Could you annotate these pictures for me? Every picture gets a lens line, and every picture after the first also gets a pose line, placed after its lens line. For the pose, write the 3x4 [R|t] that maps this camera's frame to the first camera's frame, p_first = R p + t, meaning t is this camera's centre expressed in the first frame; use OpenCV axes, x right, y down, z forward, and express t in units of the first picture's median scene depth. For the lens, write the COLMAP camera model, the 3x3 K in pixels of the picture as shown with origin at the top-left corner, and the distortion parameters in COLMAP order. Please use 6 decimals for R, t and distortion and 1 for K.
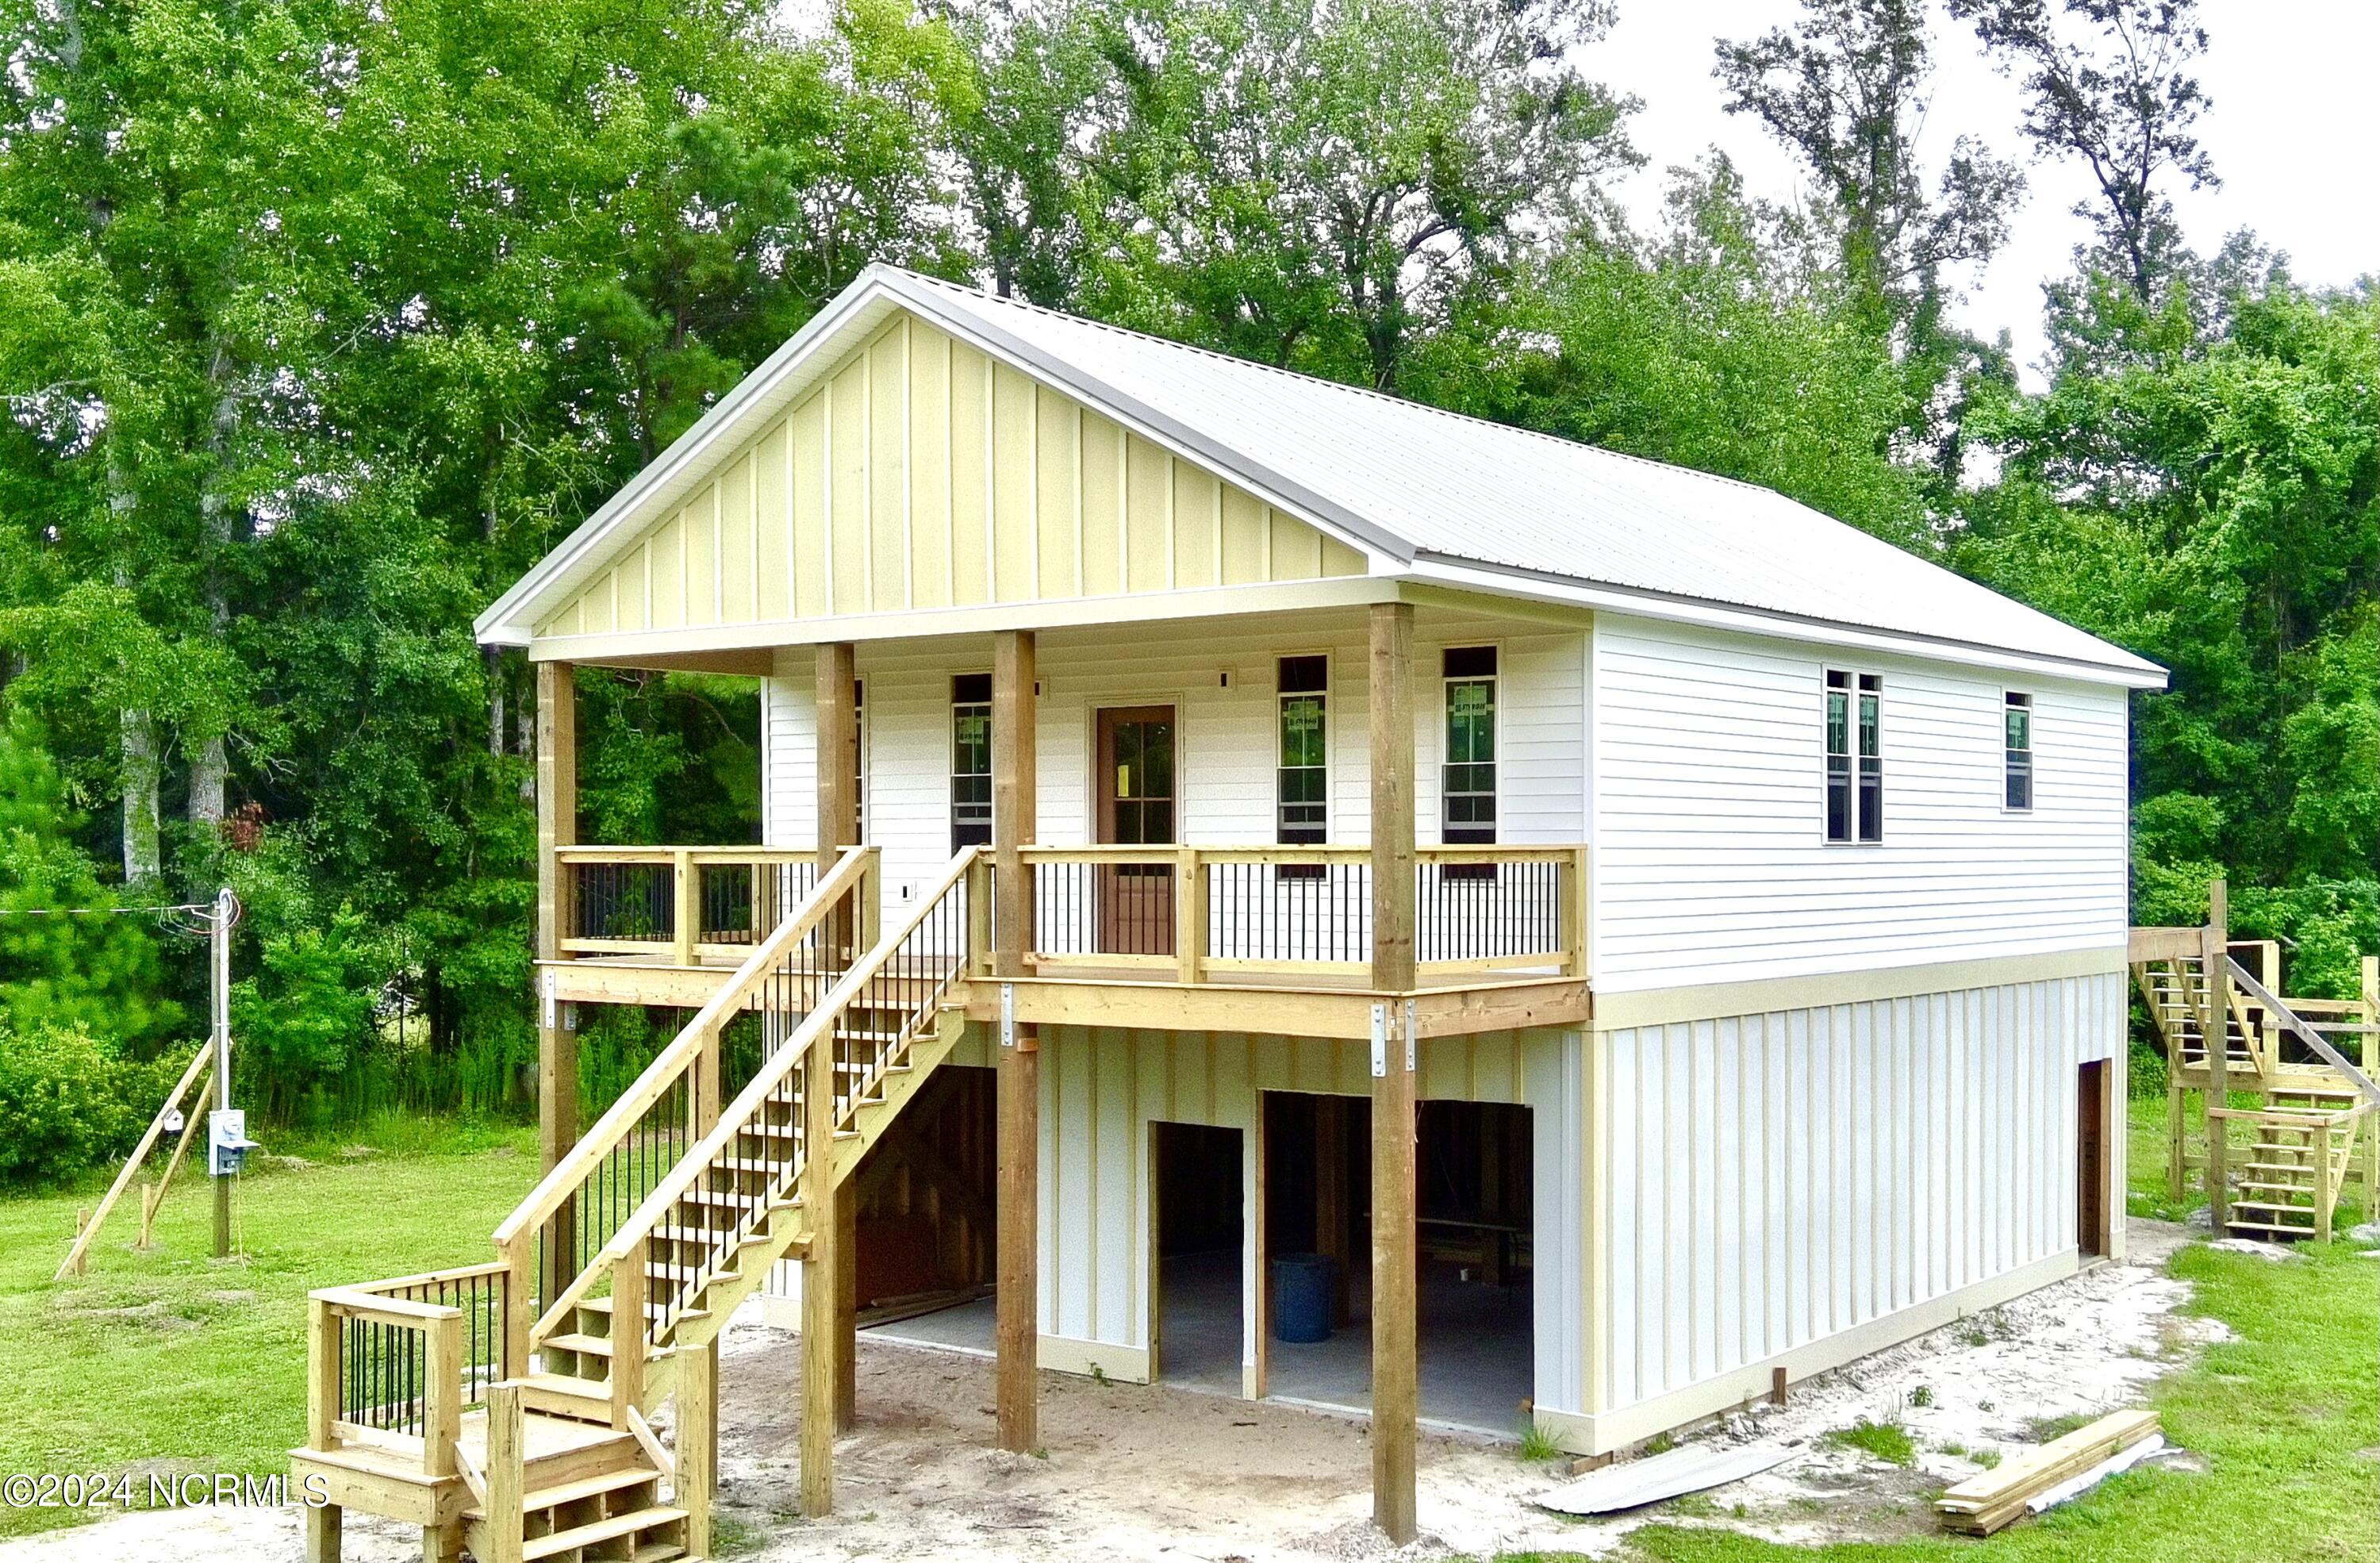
lens RADIAL K [[2539.7, 0, 1327.3], [0, 2539.7, 860.9], [0, 0, 1]] dist [0.070849, 0.000000]
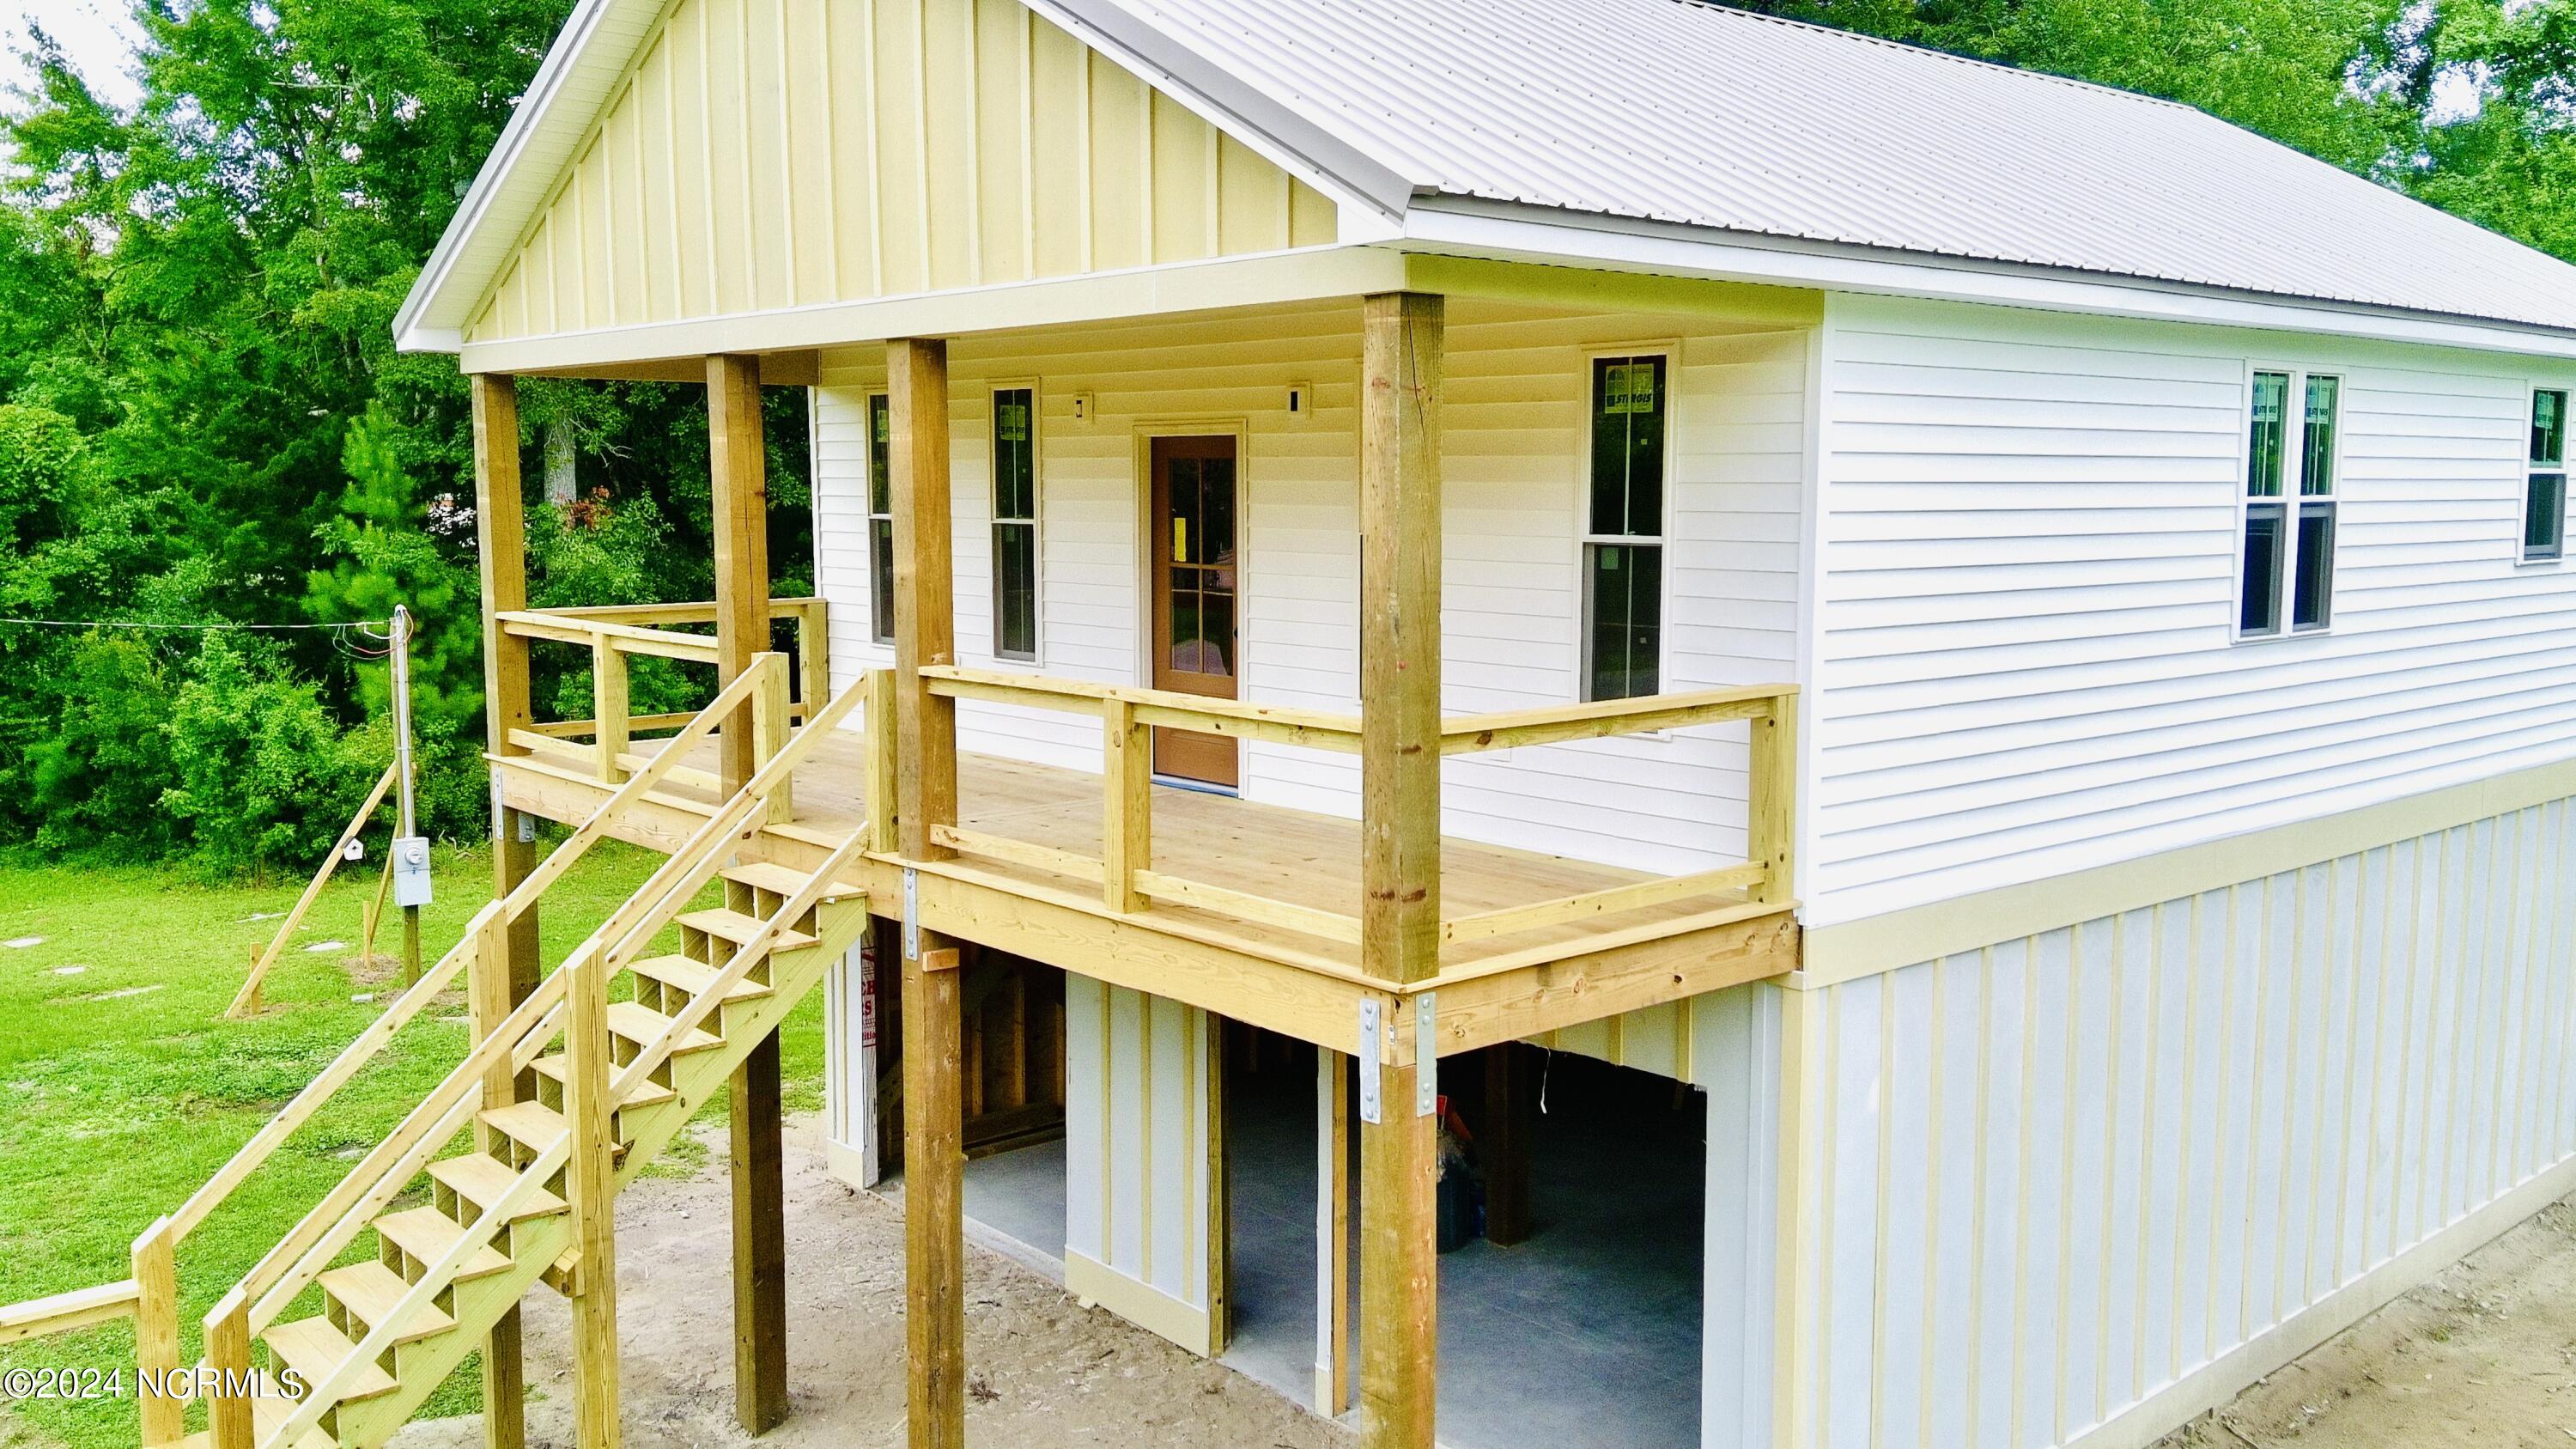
lens RADIAL K [[2135.1, 0, 1285.1], [0, 2135.1, 729.8], [0, 0, 1]] dist [0.059857, -0.066568]
pose [[0.974356, 0.029564, -0.223059, 0.084507], [-0.004098, 0.993498, 0.113774, -0.046870], [0.224973, -0.109942, 0.968143, 0.418153]]
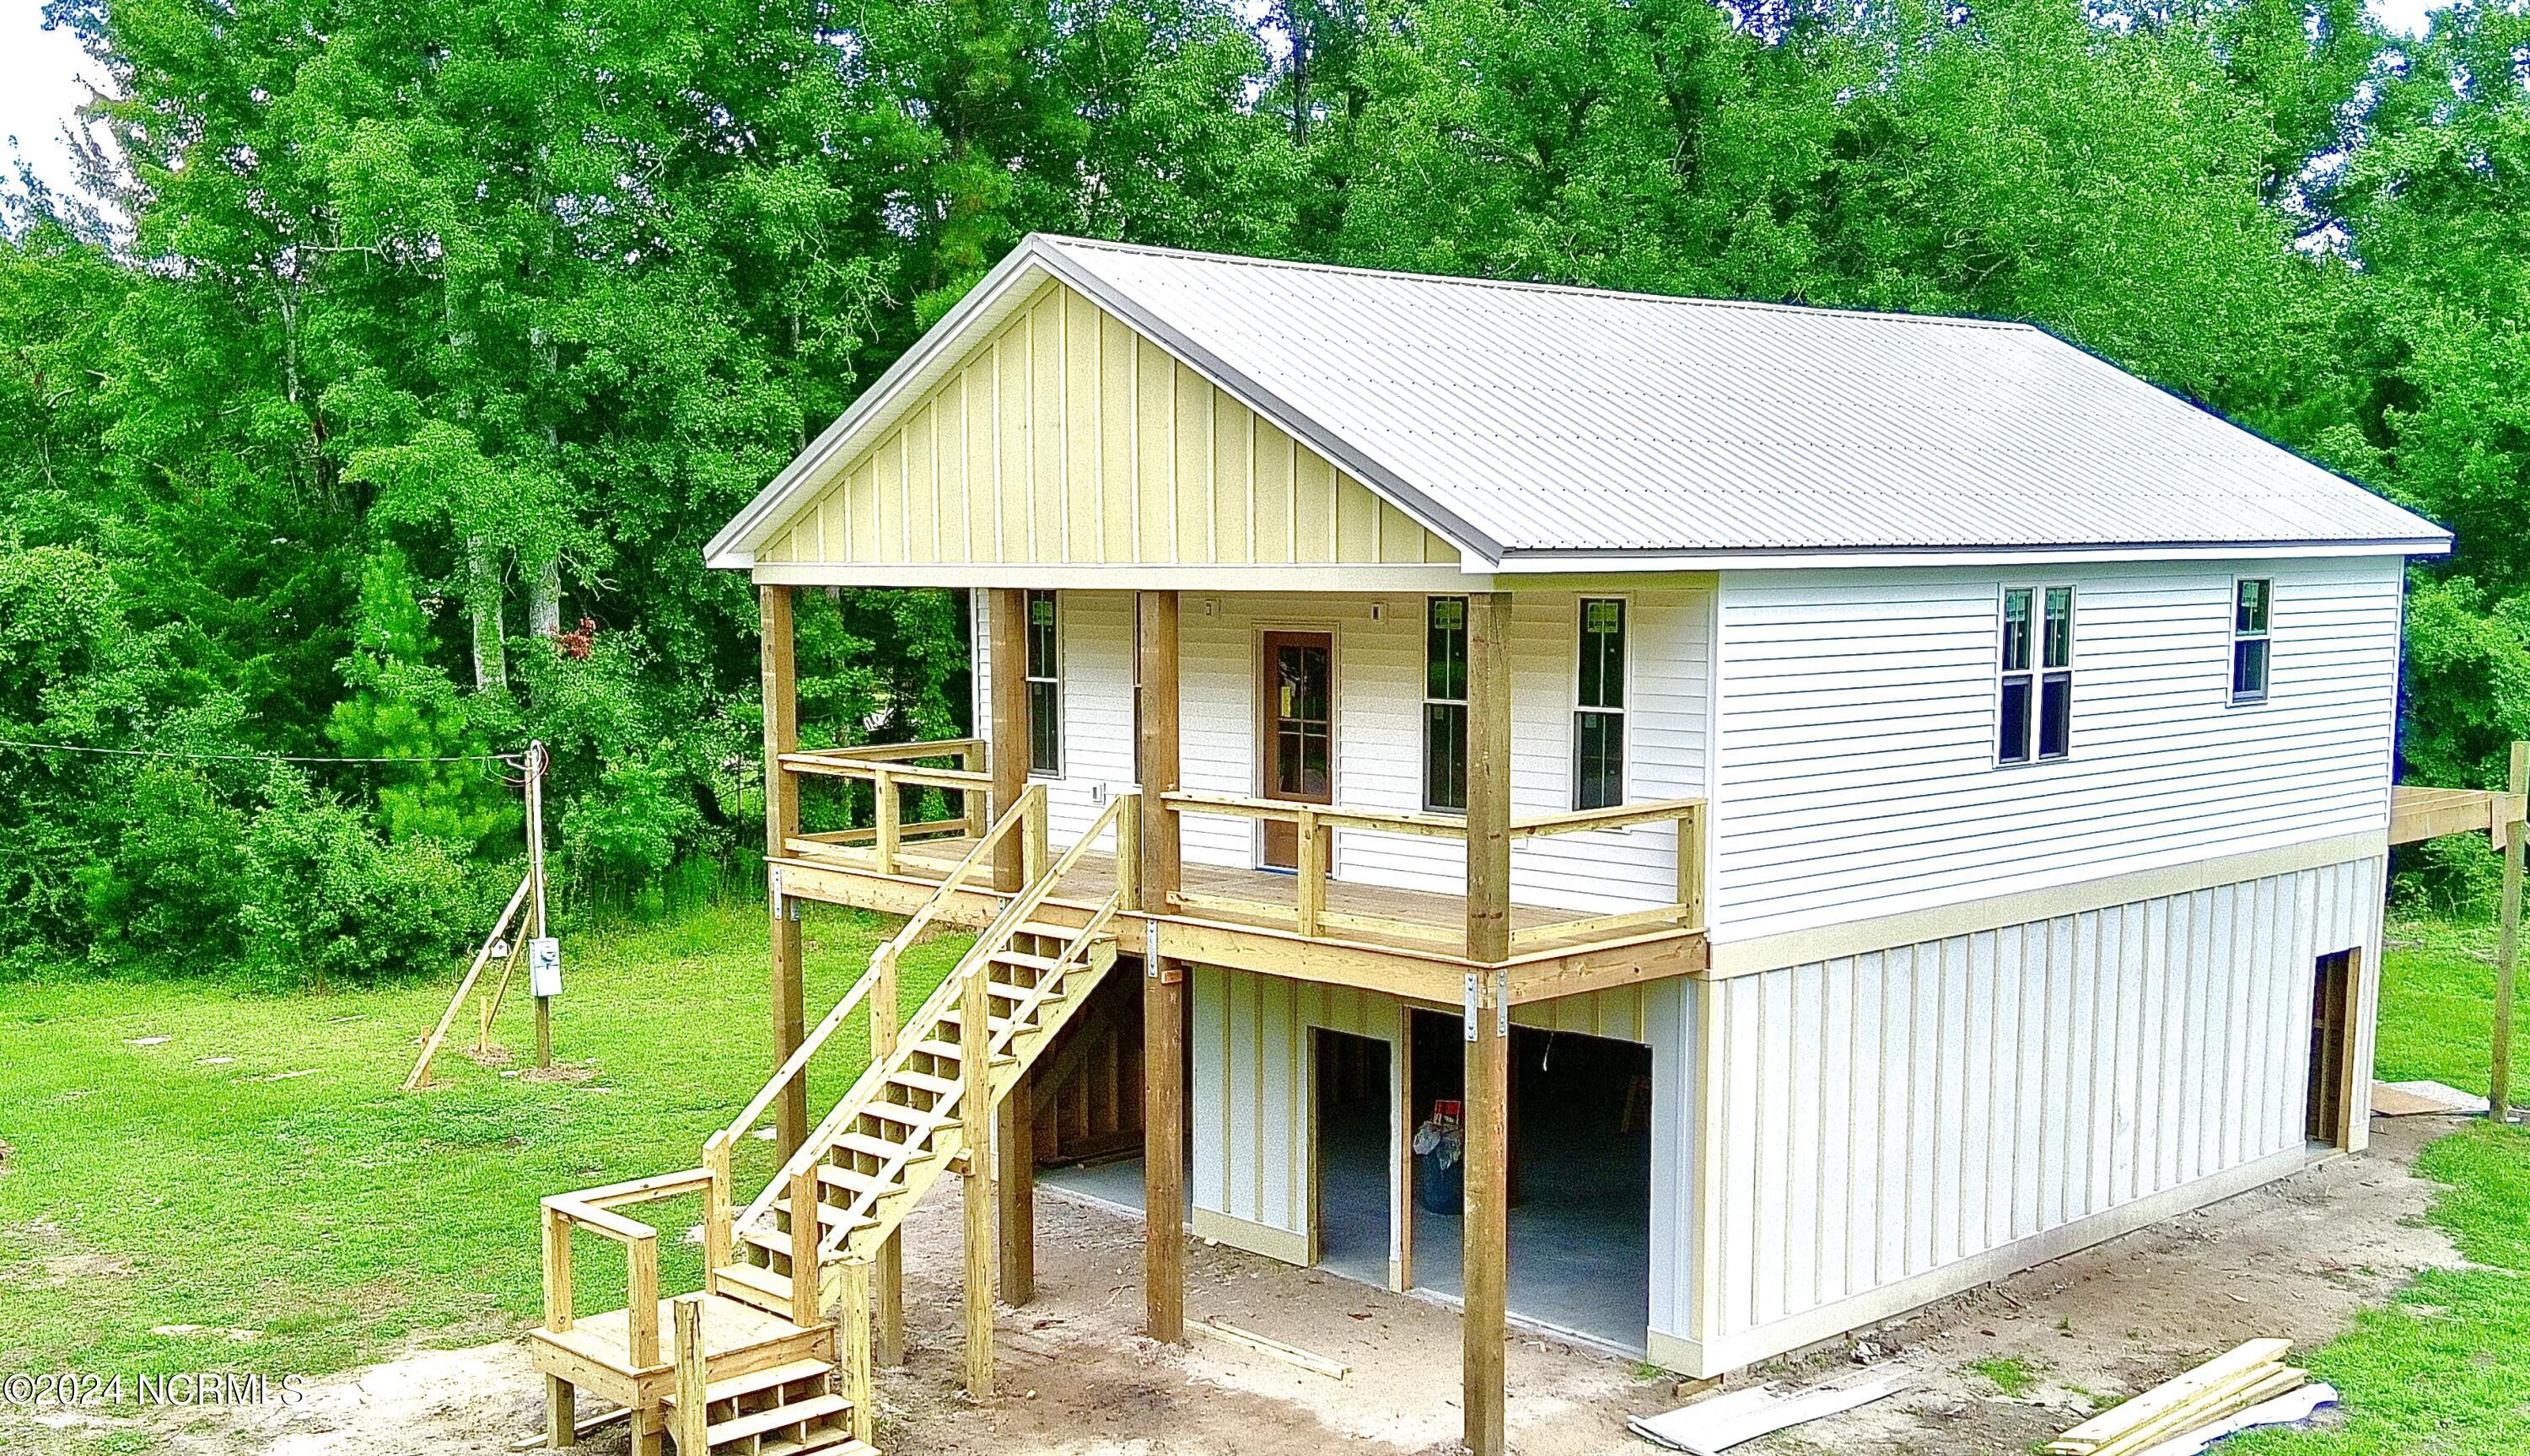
lens RADIAL K [[2607.8, 0, 1169.4], [0, 2607.8, 901.9], [0, 0, 1]] dist [0.072487, 0.000000]
pose [[0.978965, 0.023746, -0.202643, 0.091441], [0.003214, 0.991286, 0.131687, -0.091656], [0.204004, -0.129569, 0.970358, -0.060158]]
